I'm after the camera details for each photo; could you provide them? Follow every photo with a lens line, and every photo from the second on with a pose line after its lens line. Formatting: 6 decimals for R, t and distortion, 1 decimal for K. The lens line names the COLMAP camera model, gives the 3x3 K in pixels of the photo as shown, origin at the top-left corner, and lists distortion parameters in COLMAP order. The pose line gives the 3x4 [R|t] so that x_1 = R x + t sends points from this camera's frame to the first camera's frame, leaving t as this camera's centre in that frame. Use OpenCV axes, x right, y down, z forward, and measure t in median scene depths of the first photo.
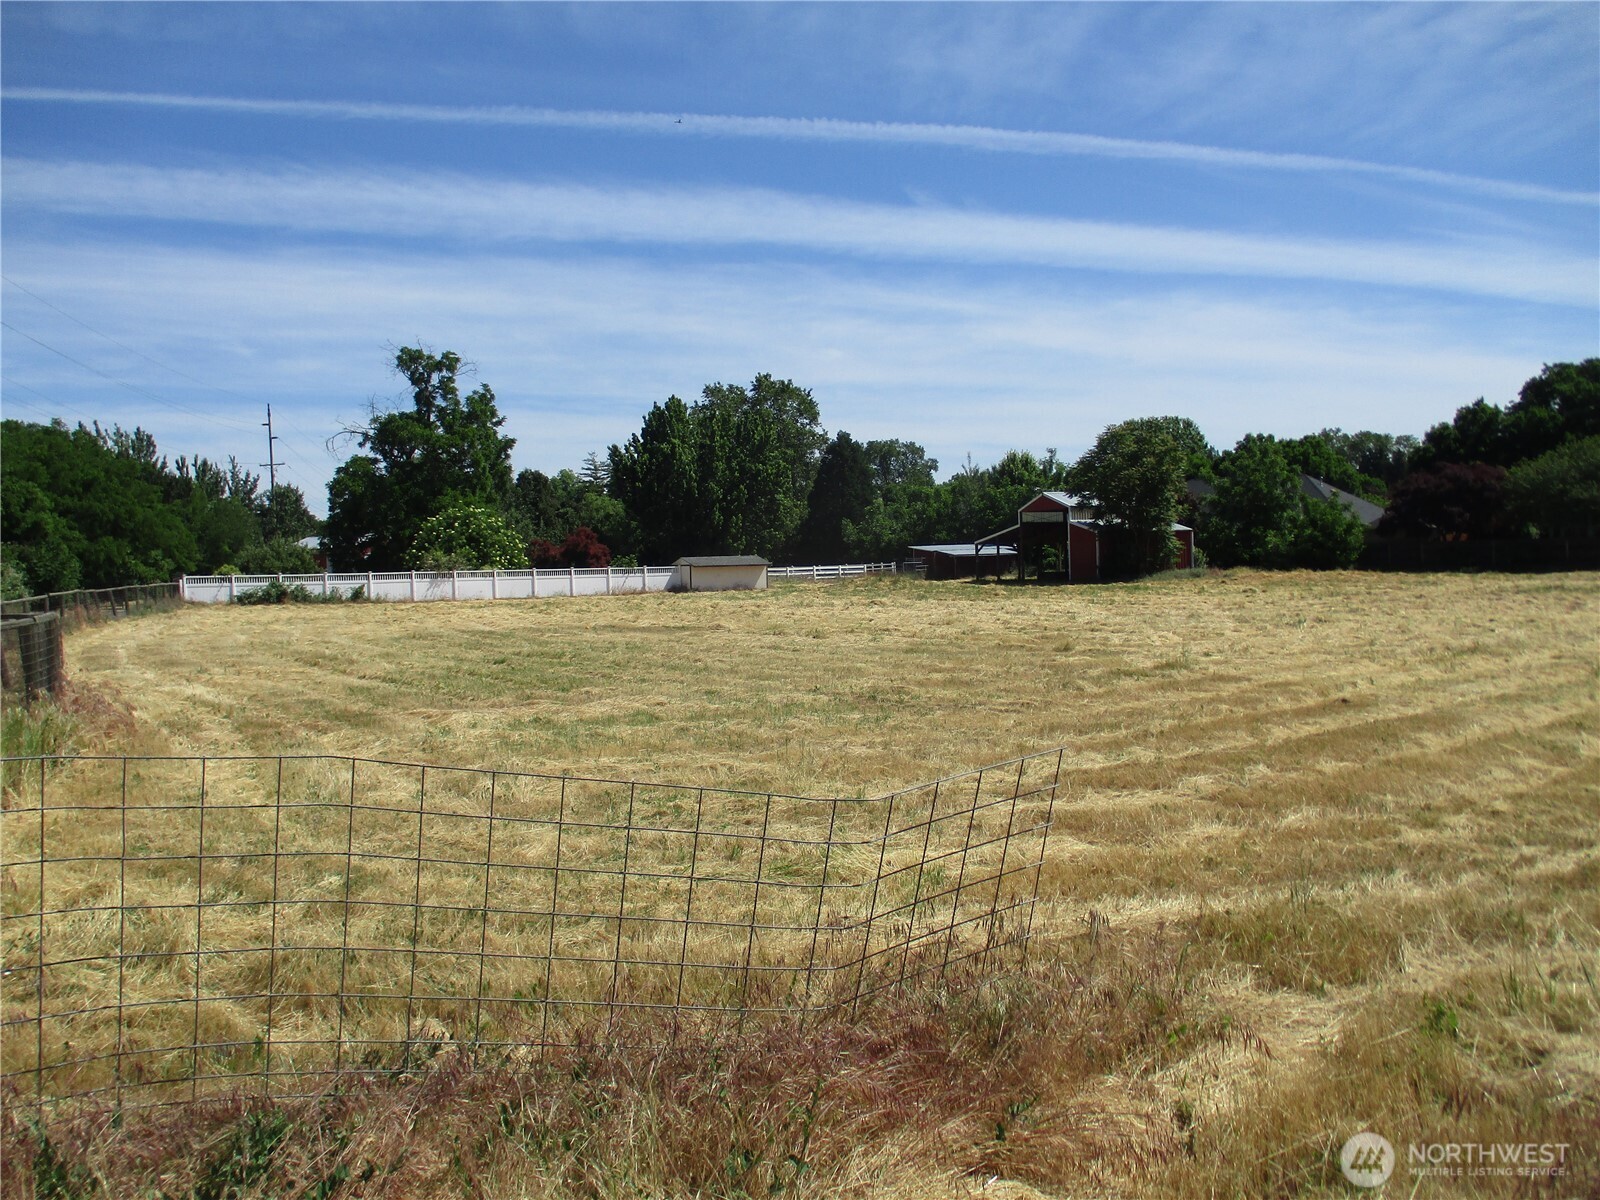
lens RADIAL K [[1468.7, 0, 800.0], [0, 1468.7, 600.0], [0, 0, 1]] dist [-0.053047, 0.003129]
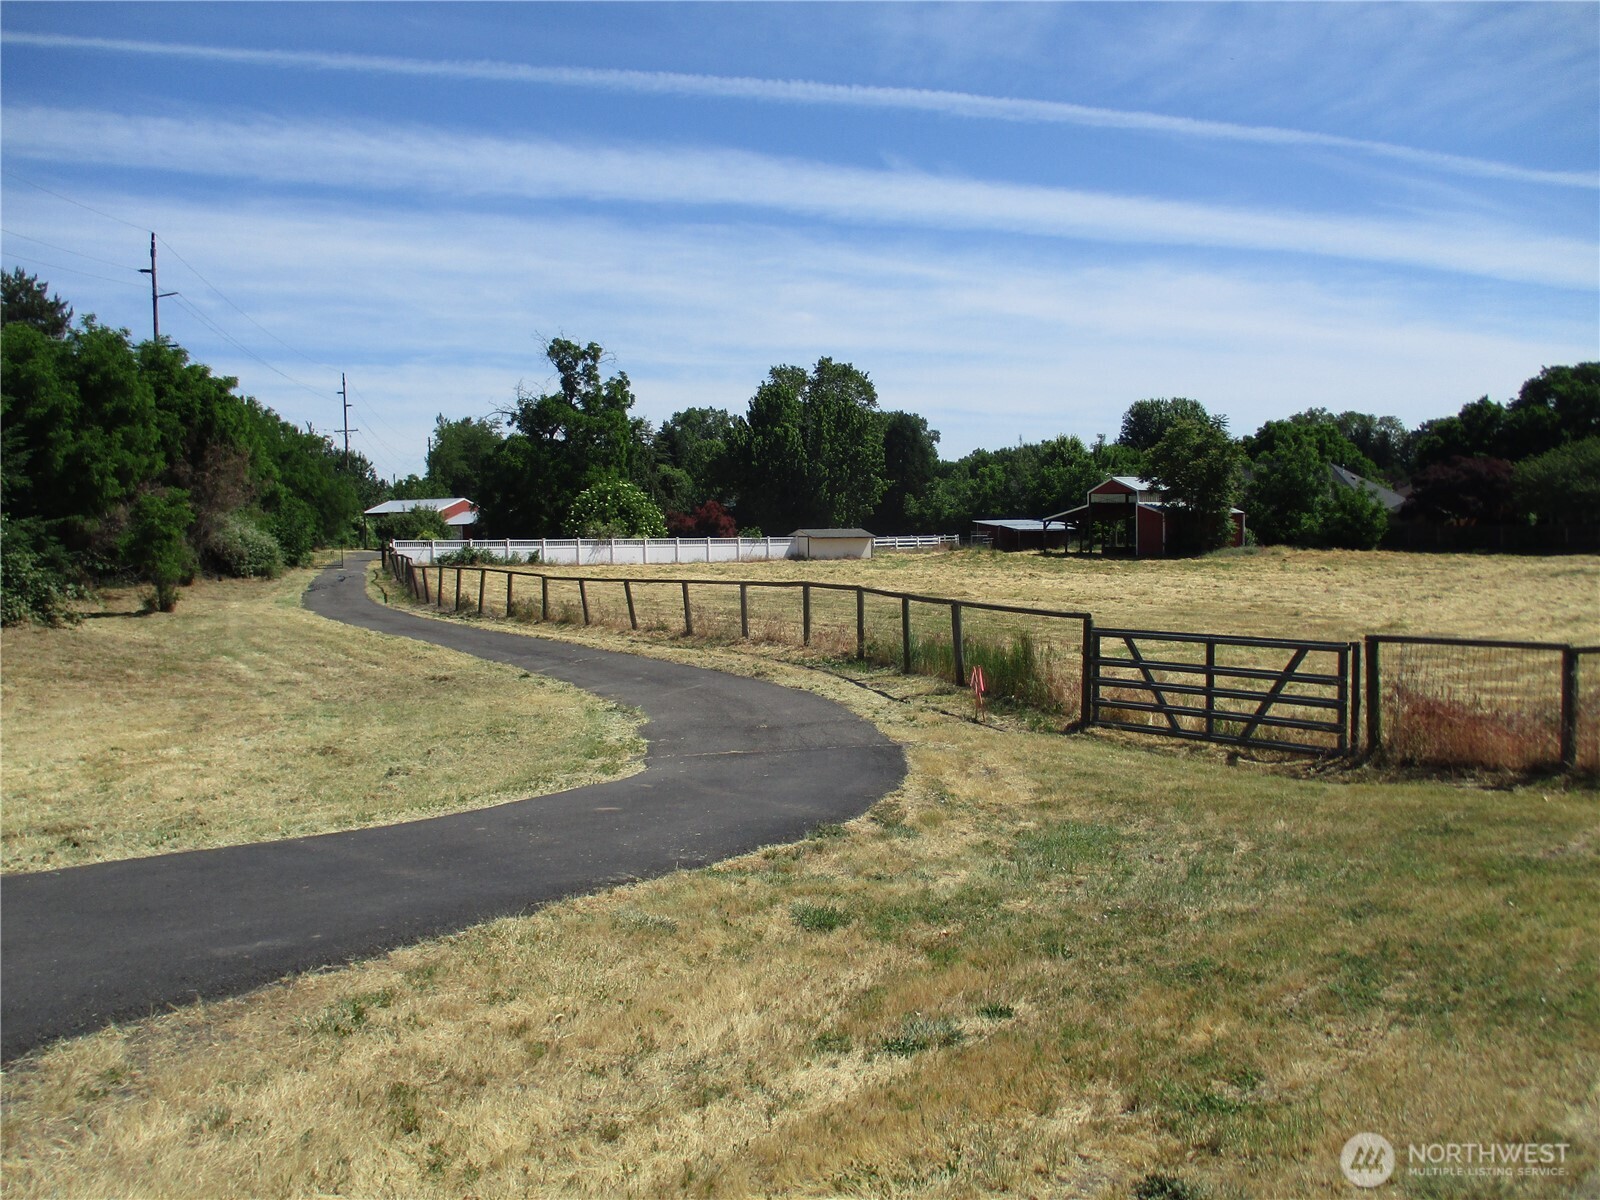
lens RADIAL K [[1468.7, 0, 800.0], [0, 1468.7, 600.0], [0, 0, 1]] dist [-0.053047, 0.003129]
pose [[0.999563, 0.015168, 0.025382, -0.081983], [-0.015805, 0.999560, 0.025088, -0.002252], [-0.024991, -0.025478, 0.999363, -0.102547]]
